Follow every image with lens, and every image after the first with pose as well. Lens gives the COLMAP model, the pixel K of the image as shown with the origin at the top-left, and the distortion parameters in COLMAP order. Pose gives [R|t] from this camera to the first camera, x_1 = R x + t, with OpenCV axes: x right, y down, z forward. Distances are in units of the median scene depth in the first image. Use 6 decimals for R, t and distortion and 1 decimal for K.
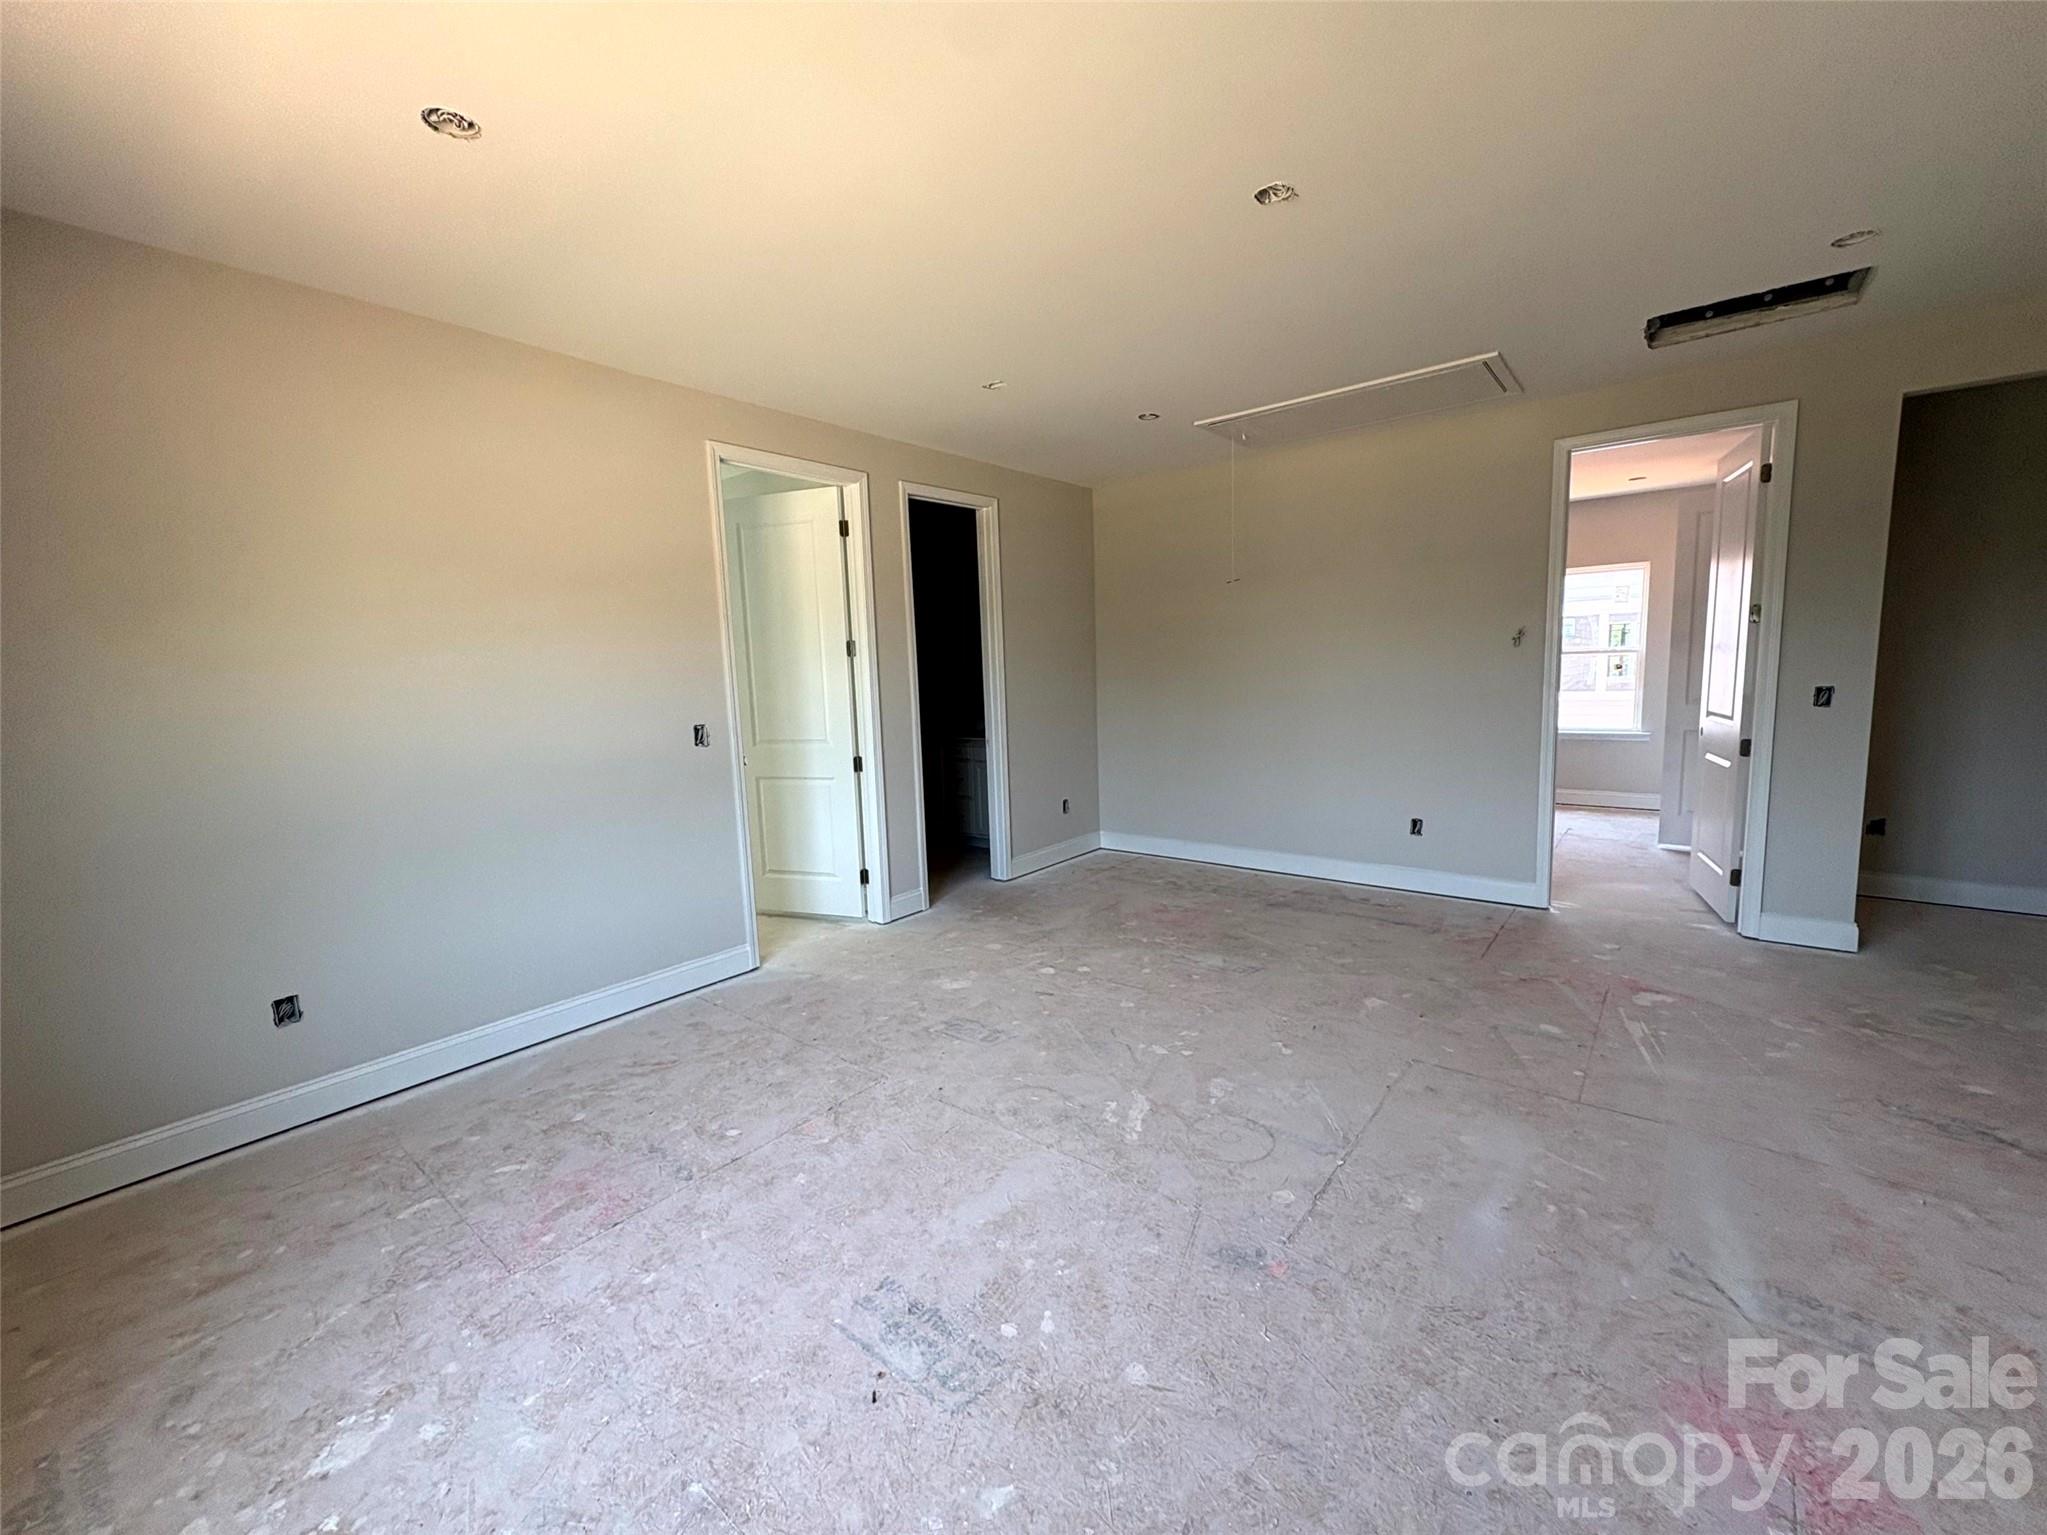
lens RADIAL K [[814.1, 0, 1023.5], [0, 814.1, 767.5], [0, 0, 1]] dist [0.001239, 0.000448]
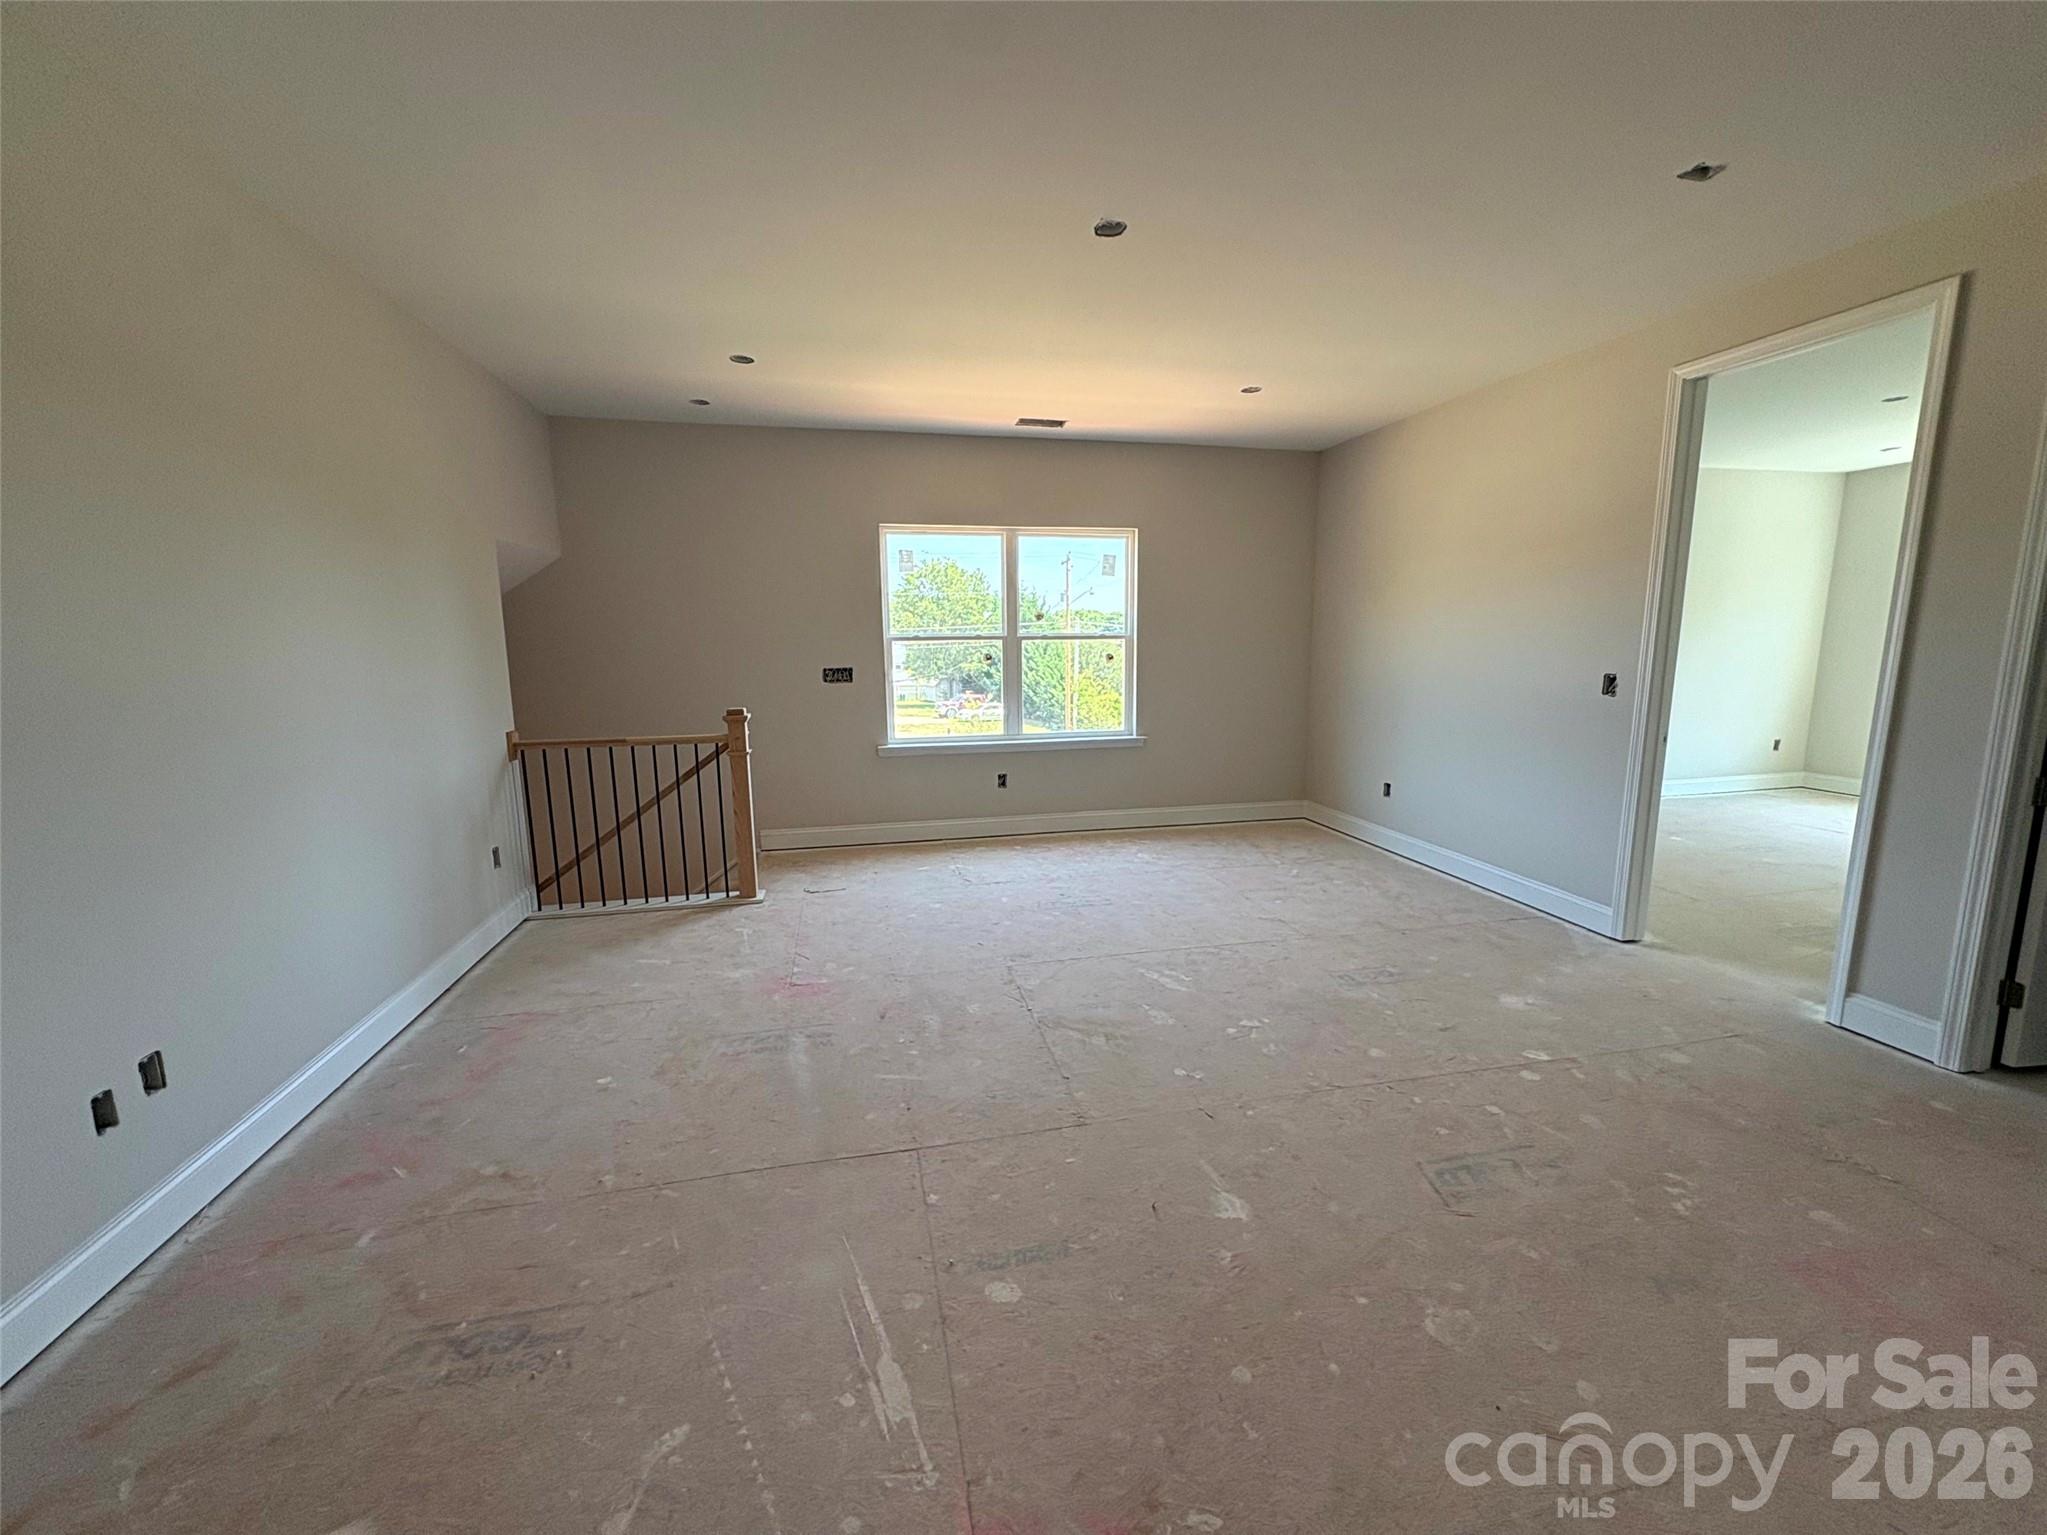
lens RADIAL K [[814.1, 0, 1023.5], [0, 814.1, 767.5], [0, 0, 1]] dist [0.001239, 0.000448]
pose [[-0.623096, 0.161940, -0.765197, 1.062777], [-0.067427, 0.963568, 0.258827, -0.192047], [0.779233, 0.212869, -0.589476, 1.326960]]
